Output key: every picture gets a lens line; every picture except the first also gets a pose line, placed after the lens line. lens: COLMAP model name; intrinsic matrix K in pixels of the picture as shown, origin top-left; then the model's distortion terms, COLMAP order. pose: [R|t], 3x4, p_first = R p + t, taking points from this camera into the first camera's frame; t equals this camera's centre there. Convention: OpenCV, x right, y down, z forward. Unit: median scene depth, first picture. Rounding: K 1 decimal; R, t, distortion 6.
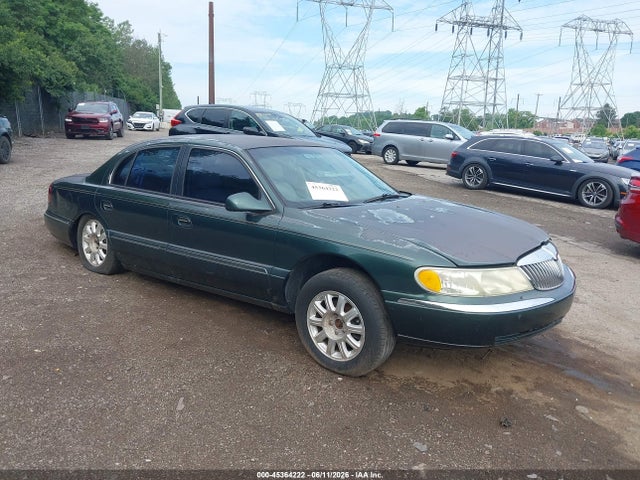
lens RADIAL K [[496.7, 0, 329.5], [0, 496.7, 237.4], [0, 0, 1]] dist [0.000725, -0.017006]
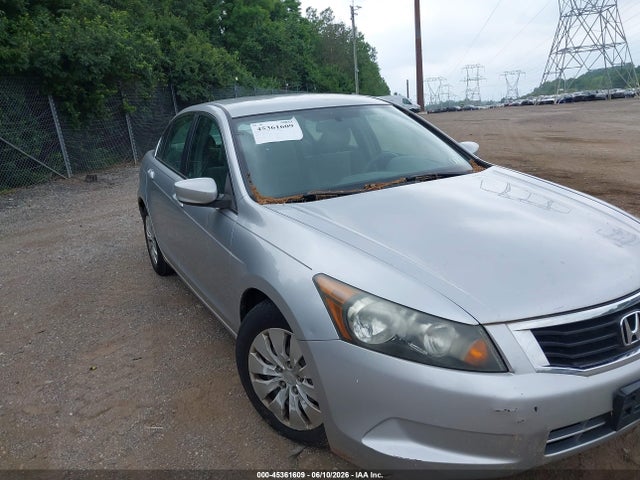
lens RADIAL K [[496.7, 0, 321.1], [0, 496.7, 238.7], [0, 0, 1]] dist [0.000725, -0.017006]
pose [[0.904825, -0.012683, -0.425594, -0.020076], [0.029205, 0.999051, 0.032318, -0.024792], [0.424780, -0.041671, 0.904337, 0.106443]]
